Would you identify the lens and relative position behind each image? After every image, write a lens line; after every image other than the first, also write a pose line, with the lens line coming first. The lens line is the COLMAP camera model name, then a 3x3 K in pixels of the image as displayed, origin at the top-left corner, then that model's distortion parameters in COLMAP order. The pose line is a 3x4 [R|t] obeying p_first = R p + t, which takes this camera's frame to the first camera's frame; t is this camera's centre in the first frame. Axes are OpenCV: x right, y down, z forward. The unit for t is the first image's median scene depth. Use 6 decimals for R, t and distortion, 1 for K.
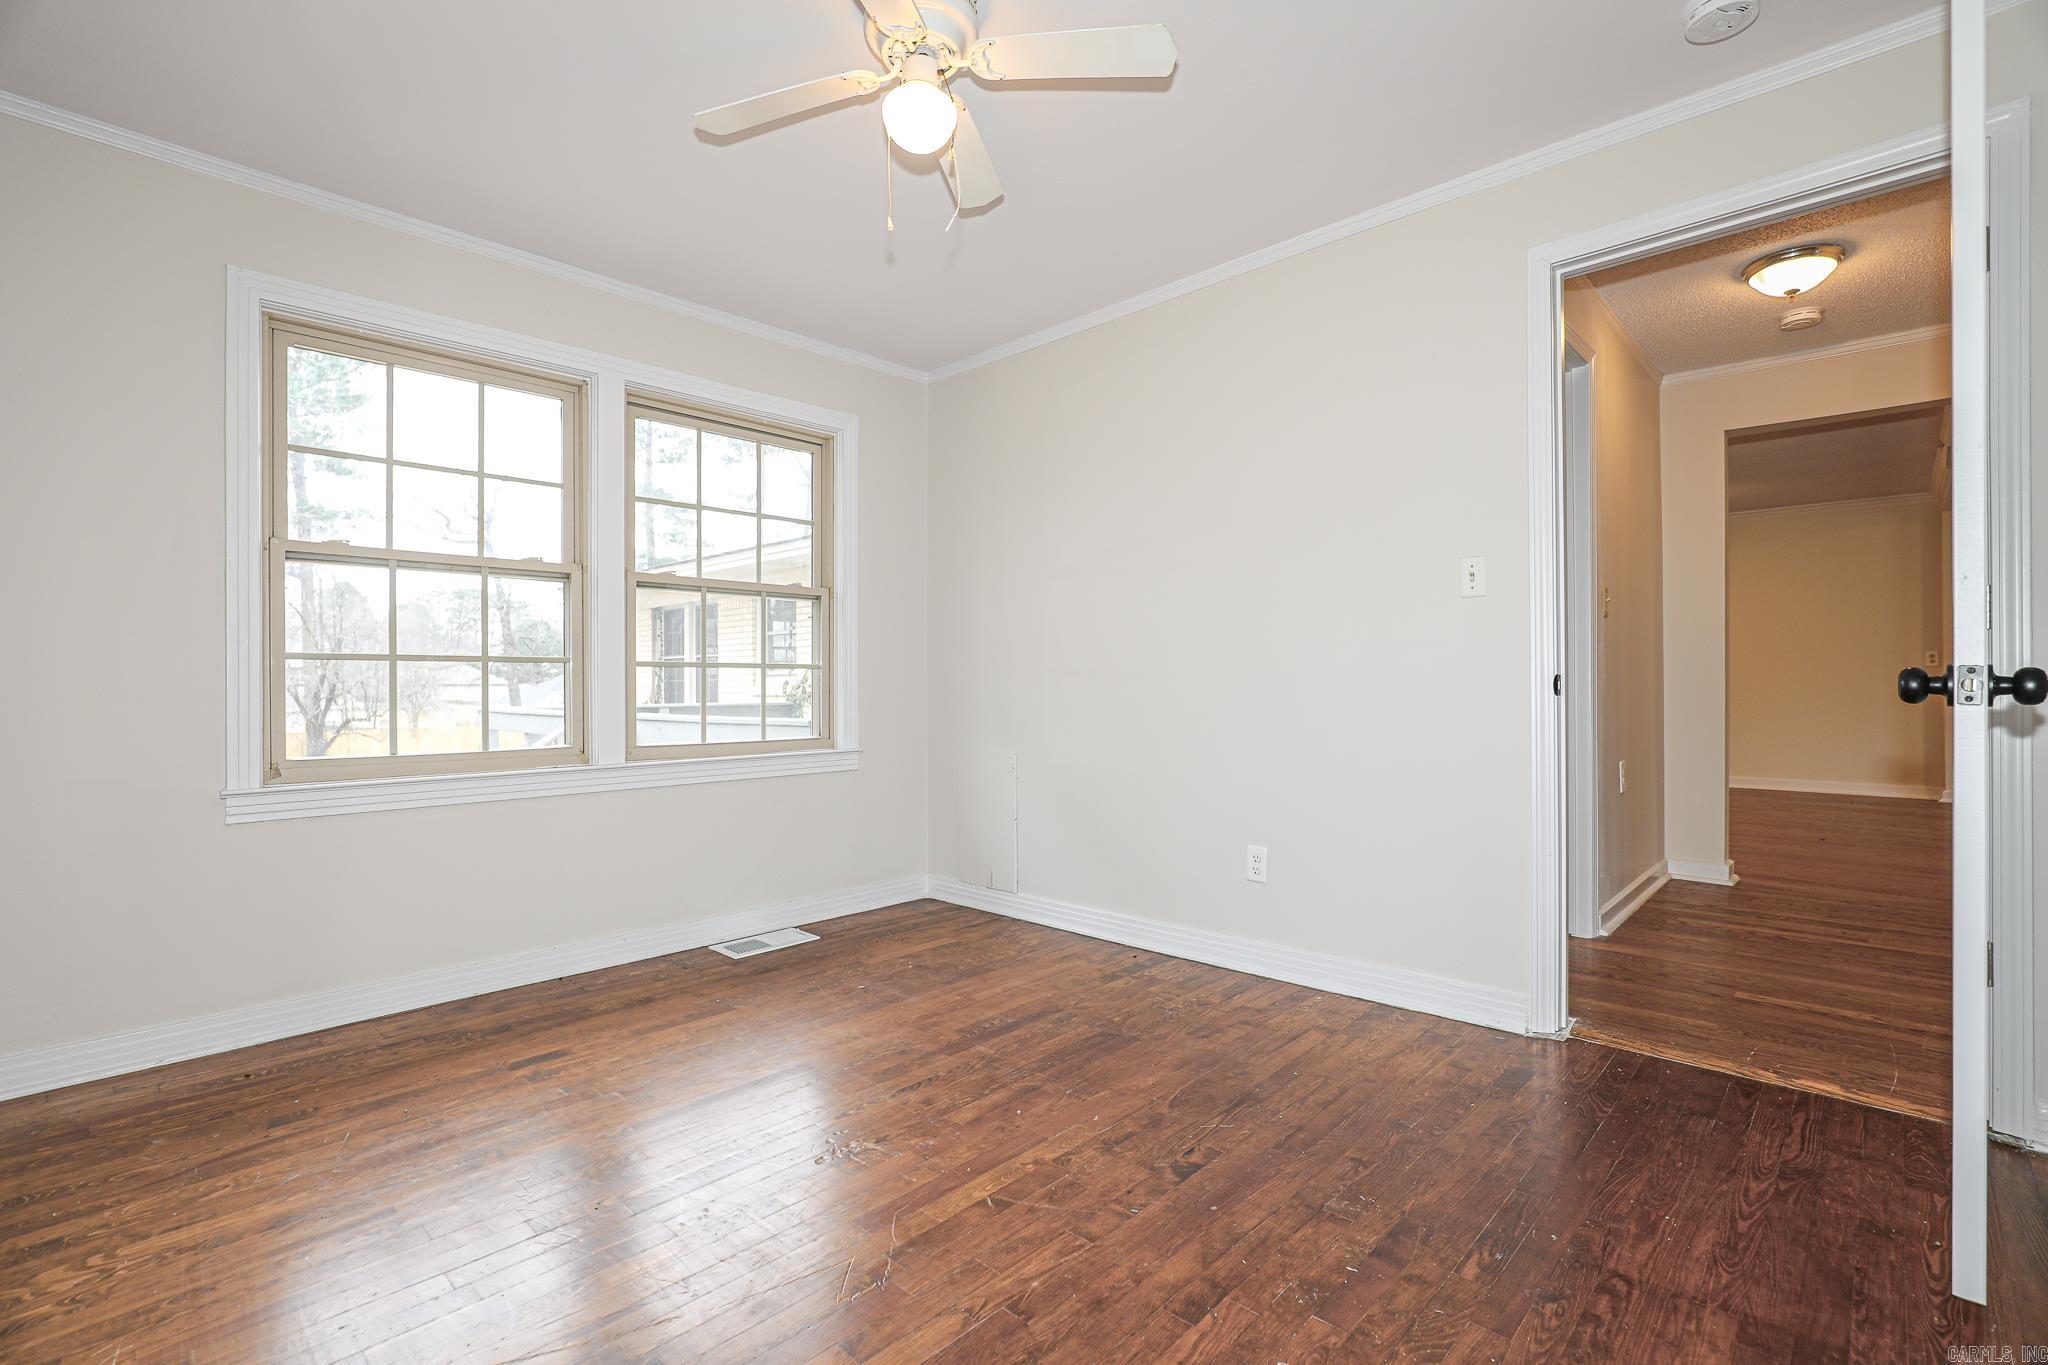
lens RADIAL K [[935.9, 0, 1034.9], [0, 935.9, 685.7], [0, 0, 1]] dist [-0.033410, 0.001027]
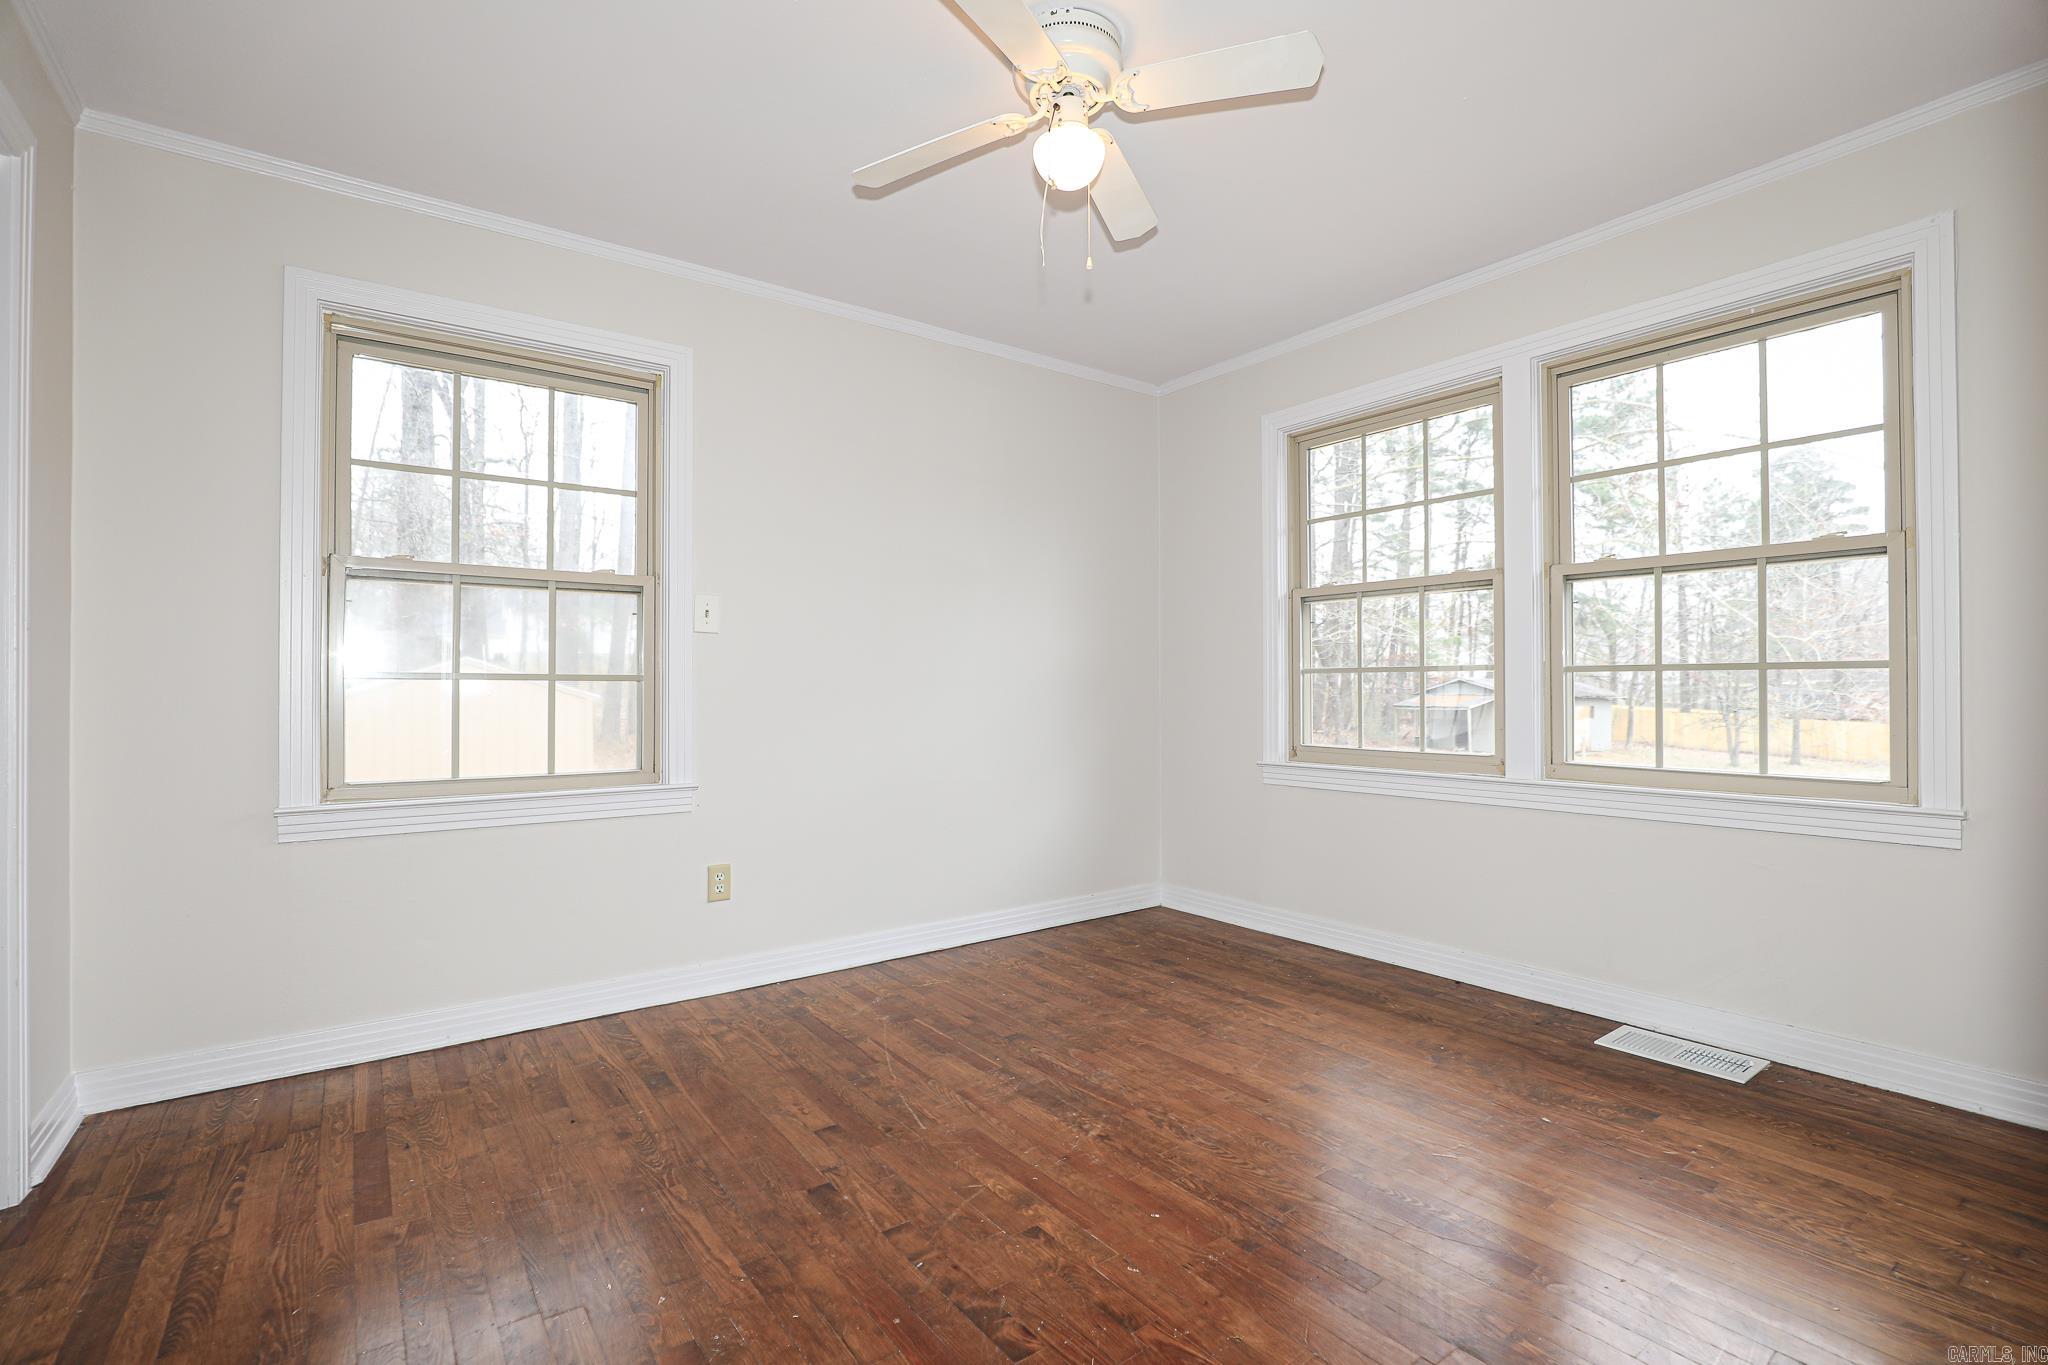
lens RADIAL K [[935.9, 0, 1030.1], [0, 935.9, 681.2], [0, 0, 1]] dist [-0.033410, 0.001027]
pose [[-0.181031, 0.004567, -0.983467, 0.666171], [0.002408, 0.999988, 0.004200, -0.022479], [0.983474, -0.001608, -0.181040, 0.842354]]
